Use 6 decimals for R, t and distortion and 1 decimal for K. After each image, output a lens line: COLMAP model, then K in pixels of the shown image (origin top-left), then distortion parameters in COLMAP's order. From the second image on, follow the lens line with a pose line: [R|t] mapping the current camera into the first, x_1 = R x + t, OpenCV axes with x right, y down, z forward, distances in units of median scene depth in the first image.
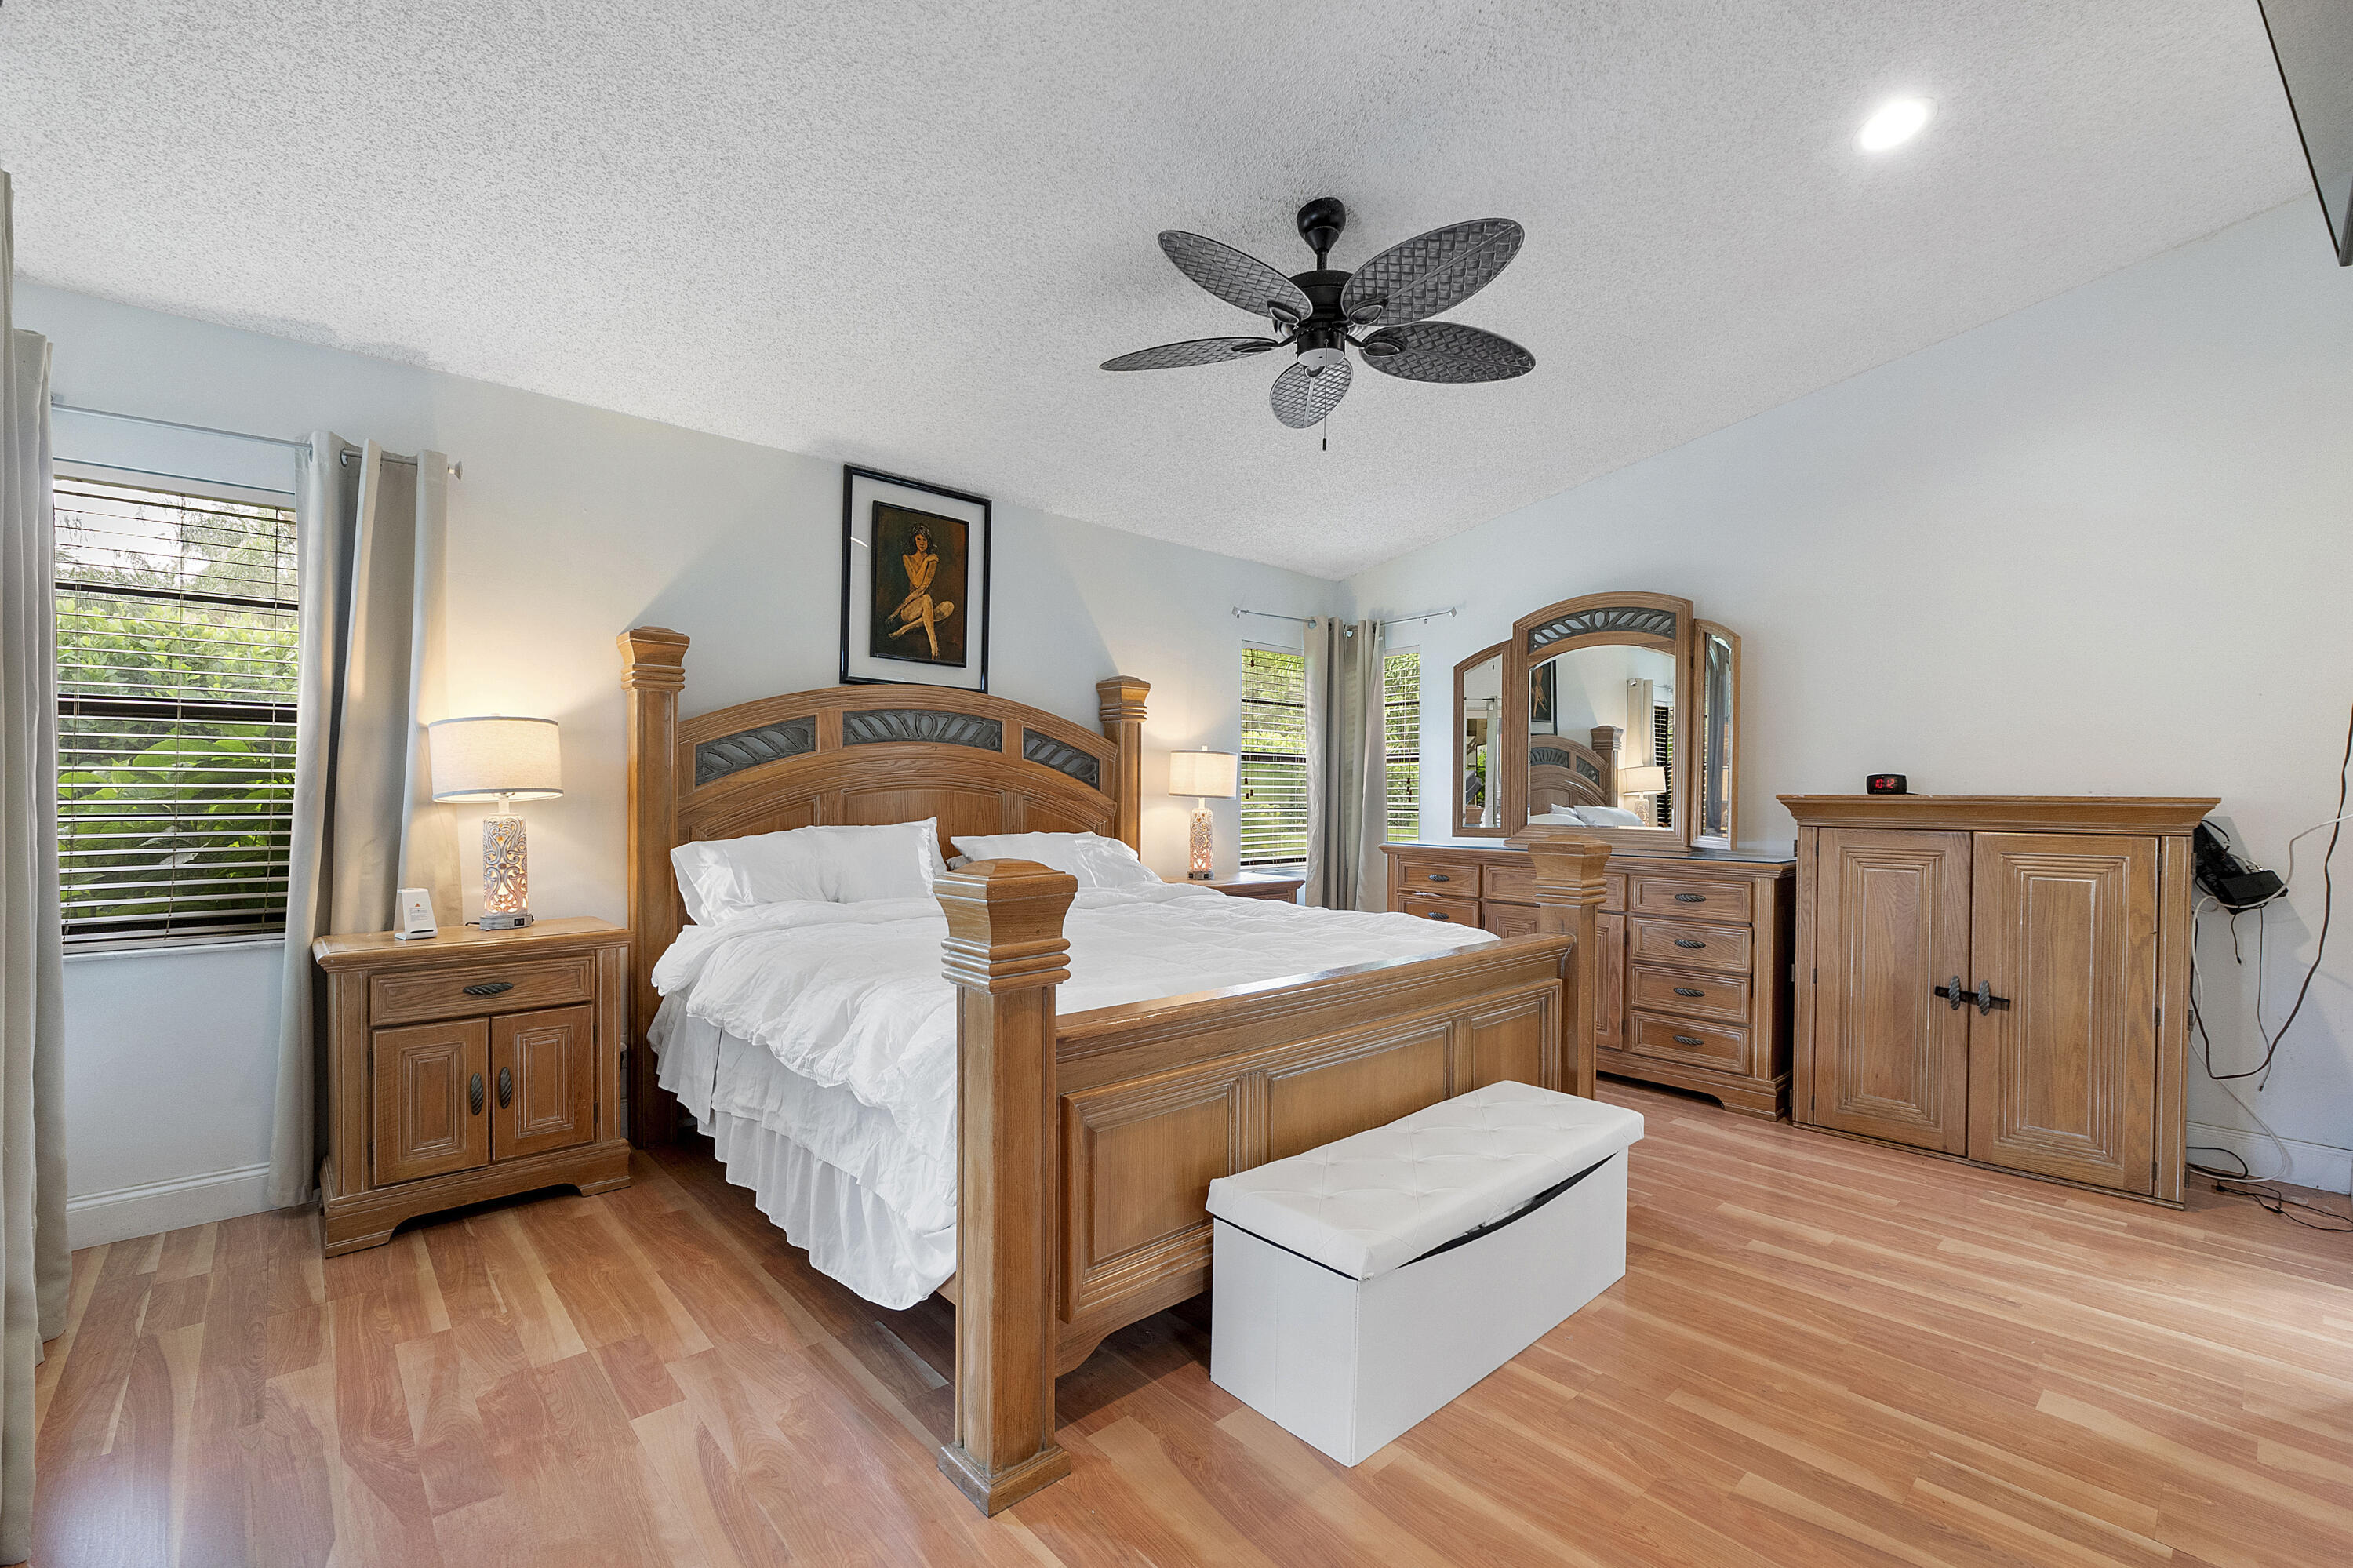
lens RADIAL K [[1003.8, 0, 1179.7], [0, 1003.8, 792.0], [0, 0, 1]] dist [0.000371, -0.000470]
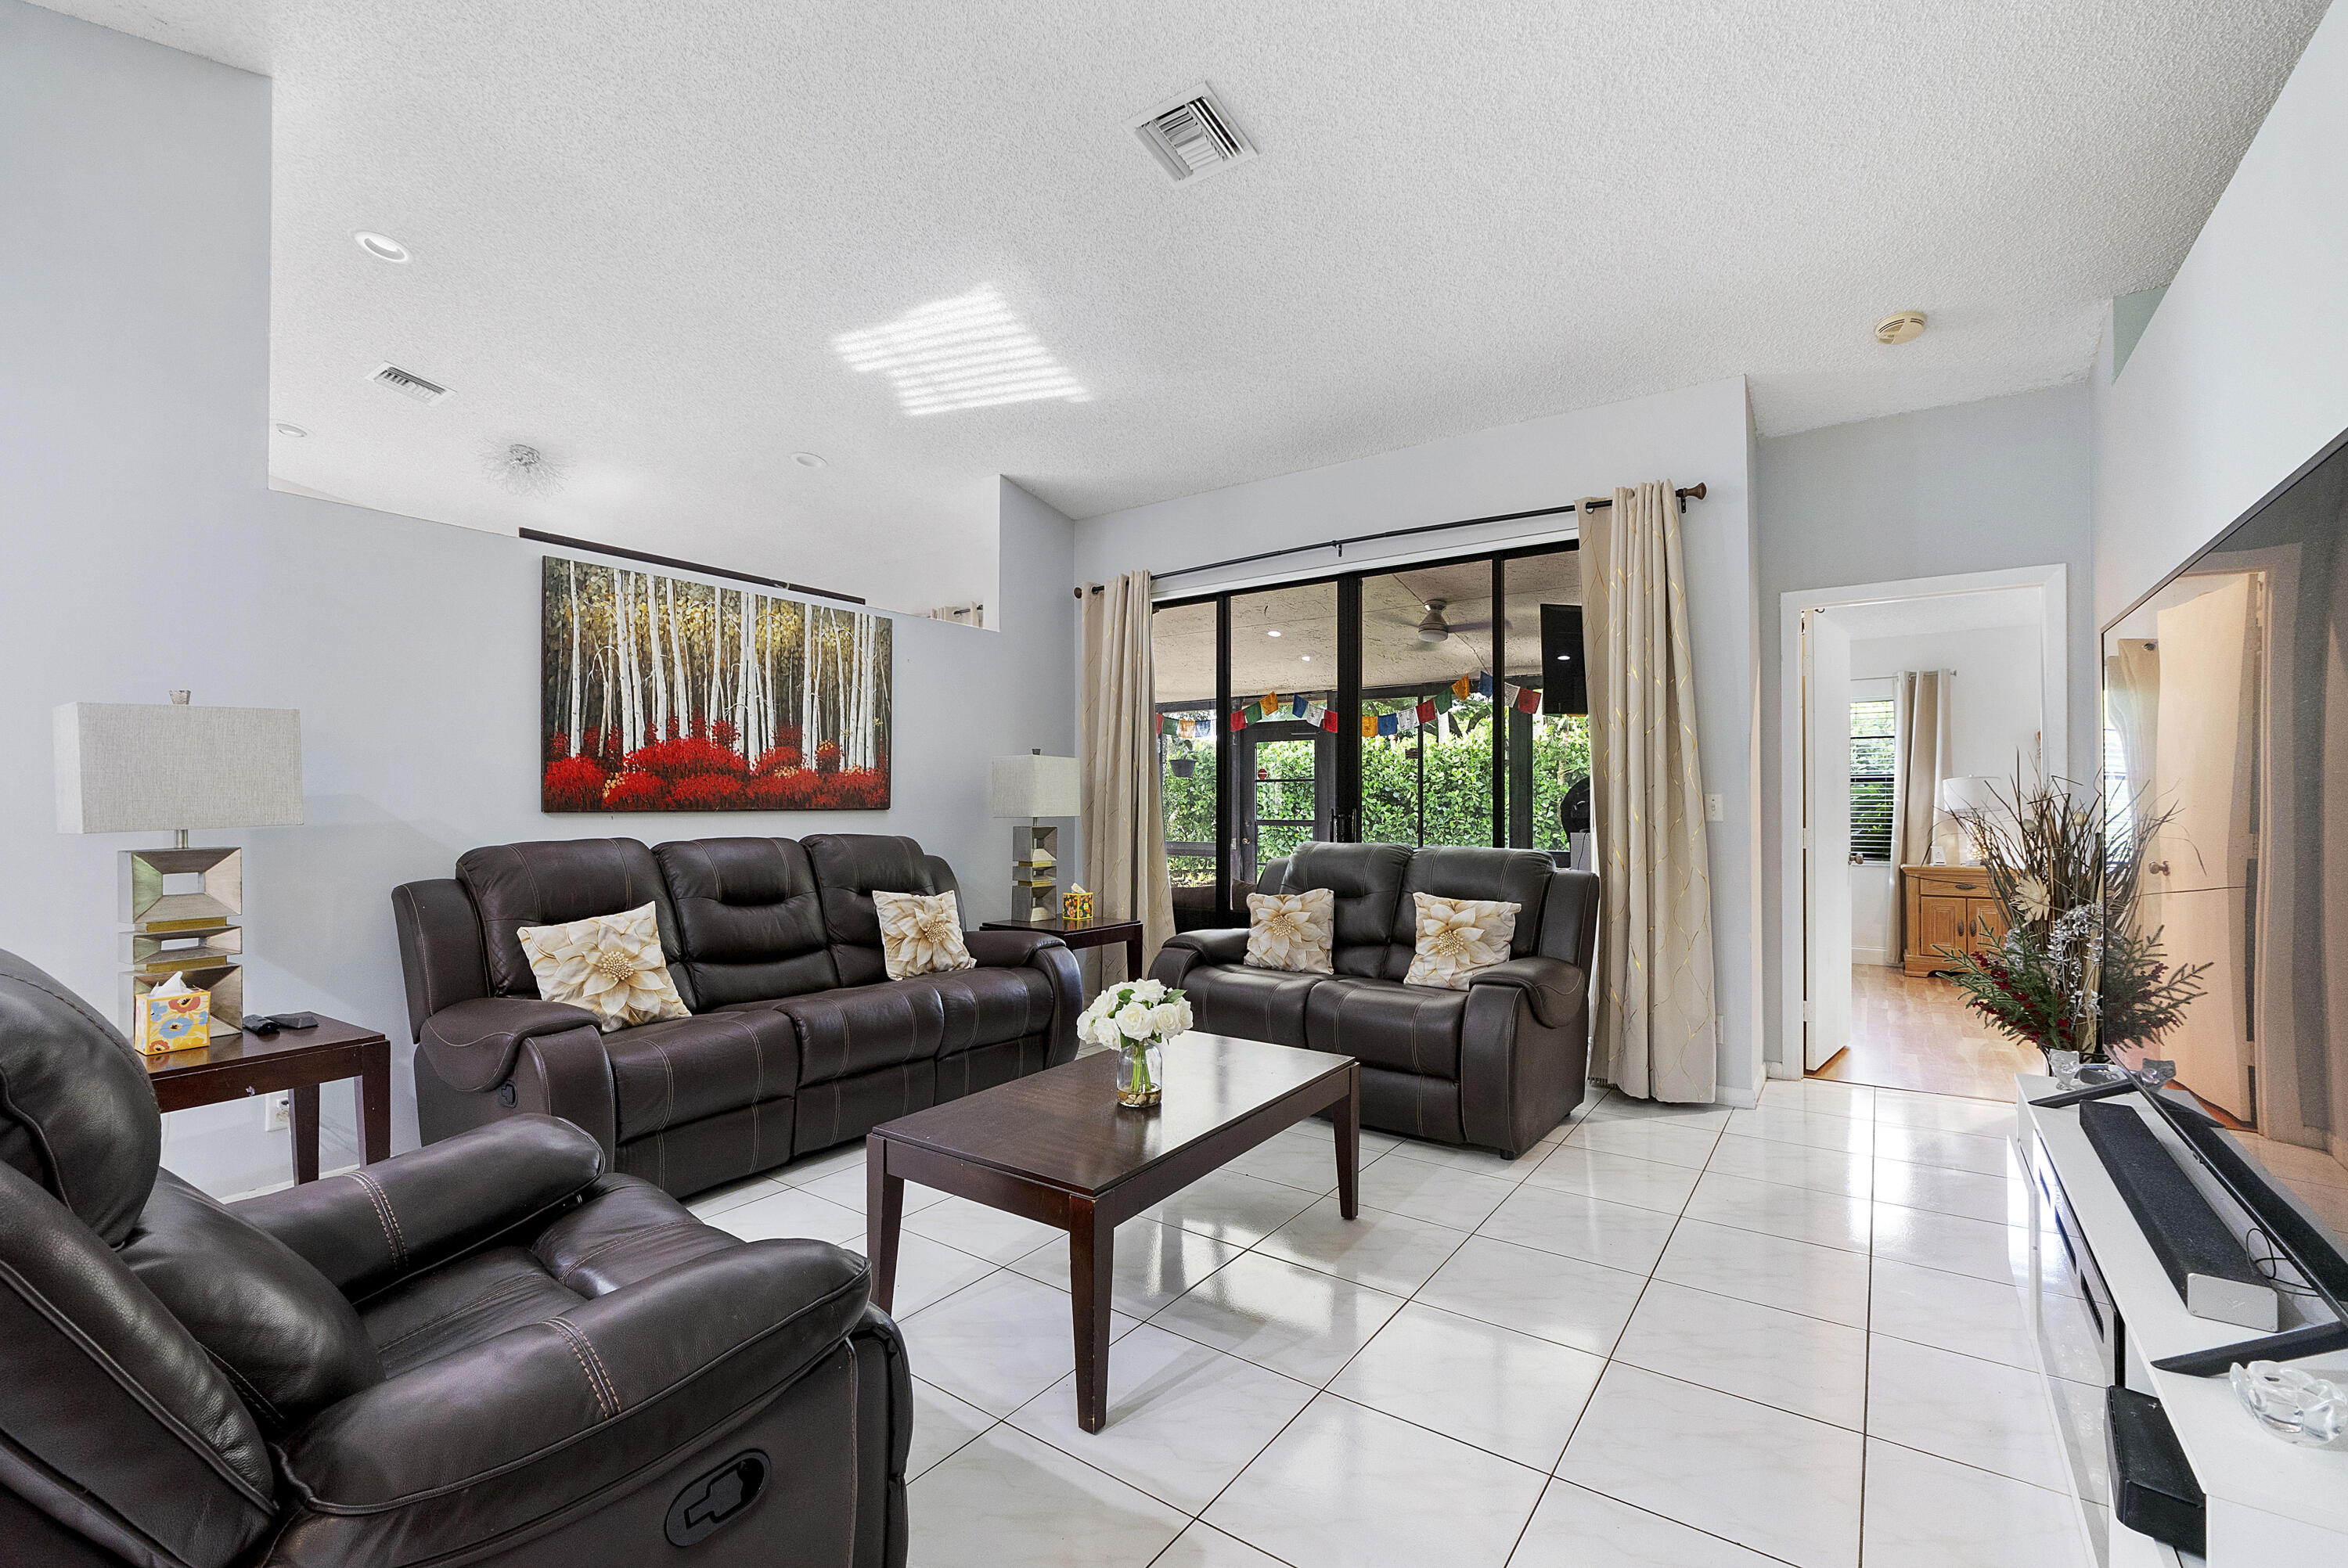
lens RADIAL K [[1005.4, 0, 1176.8], [0, 1005.4, 800.3], [0, 0, 1]] dist [-0.016340, -0.000194]
pose [[0.227324, -0.010929, -0.973758, 0.923845], [0.001047, 0.999939, -0.010978, 0.006015], [0.973819, 0.001476, 0.227321, -1.064609]]
